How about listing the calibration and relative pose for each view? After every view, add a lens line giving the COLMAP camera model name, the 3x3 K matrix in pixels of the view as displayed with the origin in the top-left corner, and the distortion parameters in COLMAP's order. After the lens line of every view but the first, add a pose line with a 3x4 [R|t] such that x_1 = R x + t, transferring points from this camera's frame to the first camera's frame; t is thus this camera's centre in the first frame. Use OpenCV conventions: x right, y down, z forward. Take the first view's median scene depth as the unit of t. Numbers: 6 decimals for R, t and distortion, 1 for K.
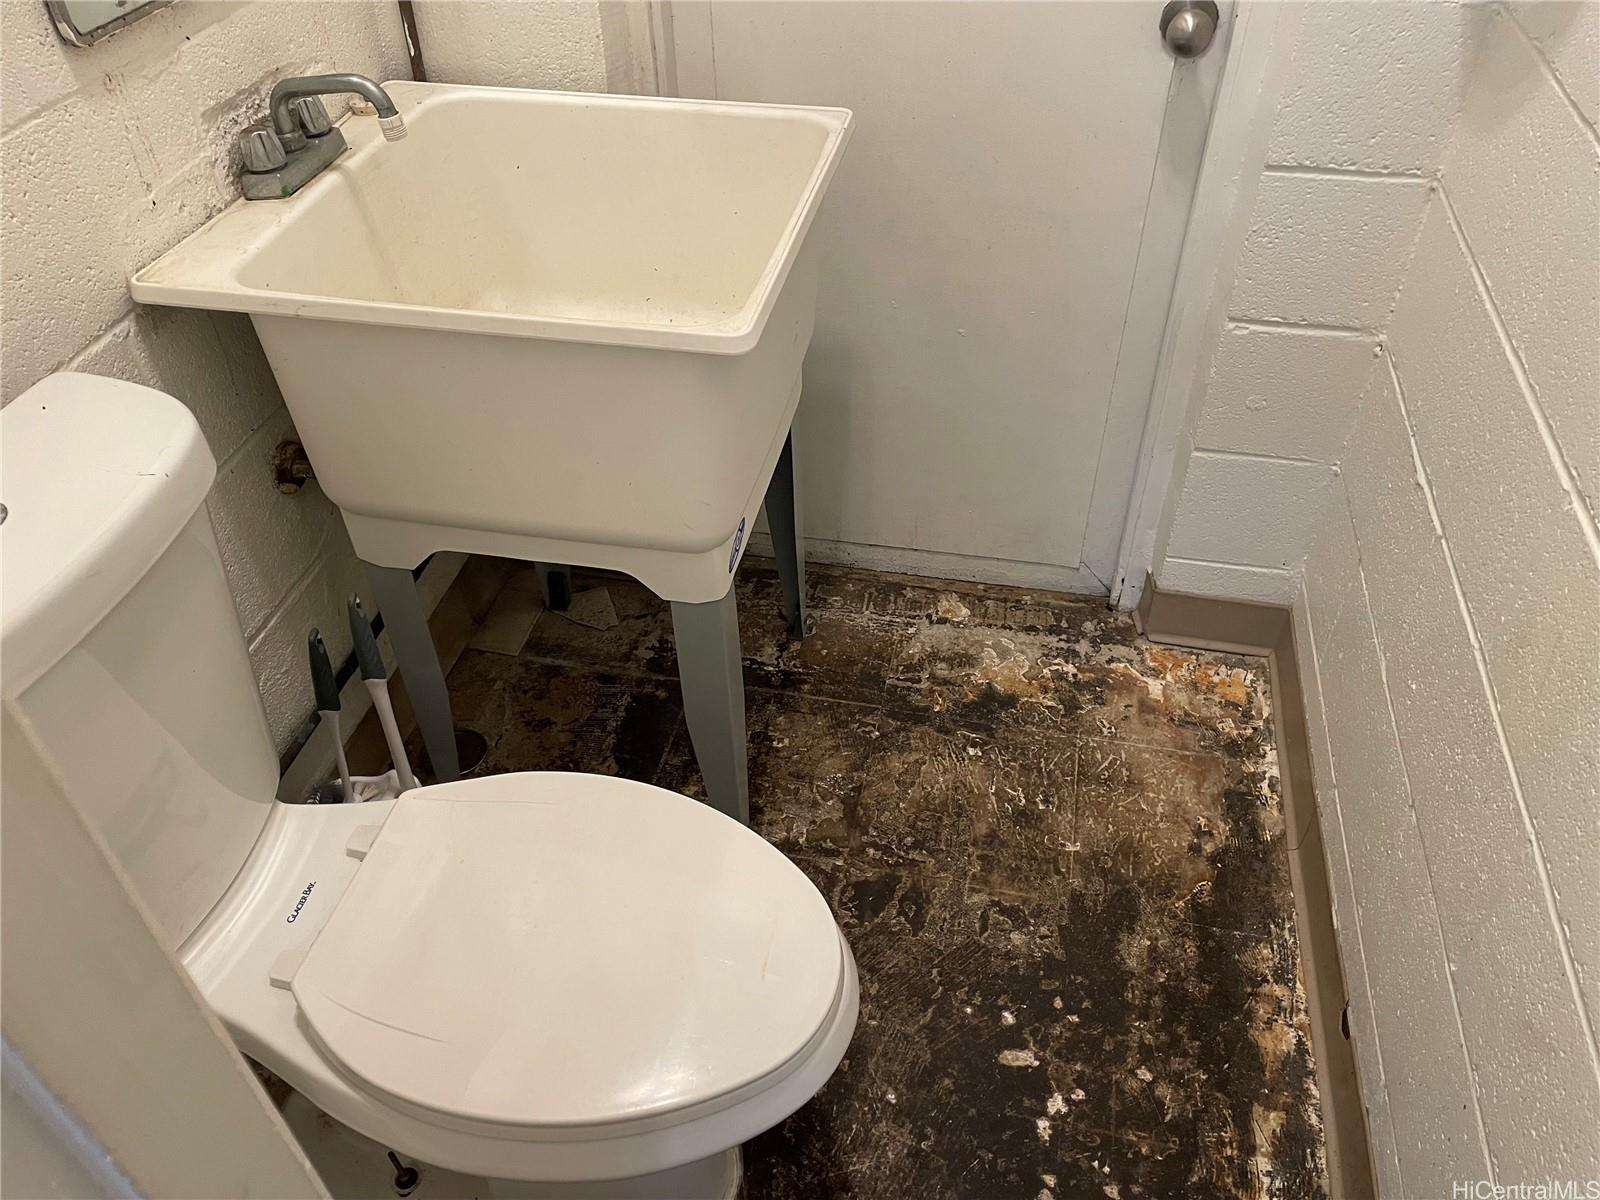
lens RADIAL K [[1207.8, 0, 803.1], [0, 1207.8, 600.6], [0, 0, 1]] dist [0.041373, -0.033204]
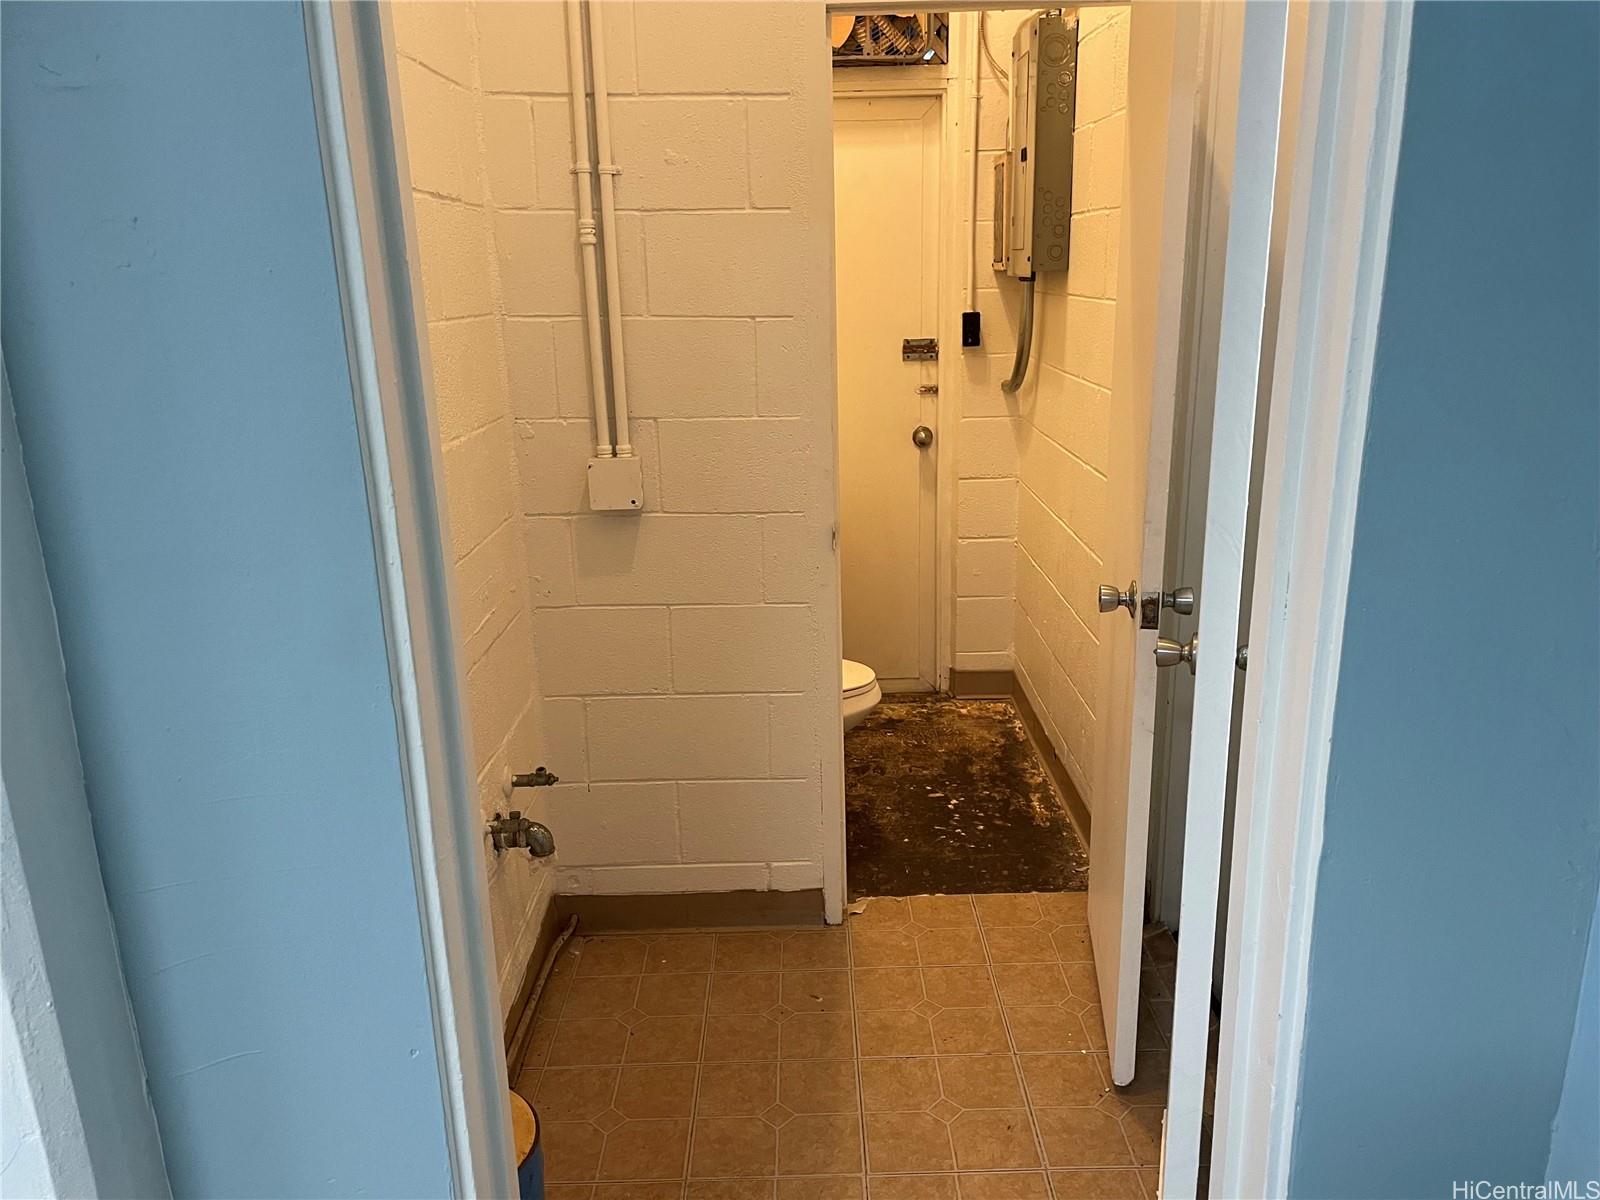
lens RADIAL K [[1207.8, 0, 801.8], [0, 1207.8, 602.5], [0, 0, 1]] dist [0.041373, -0.033204]
pose [[0.979084, -0.067115, 0.192069, -0.438400], [0.145361, 0.891267, -0.429551, 0.868686], [-0.142355, 0.448486, 0.882381, -1.058847]]
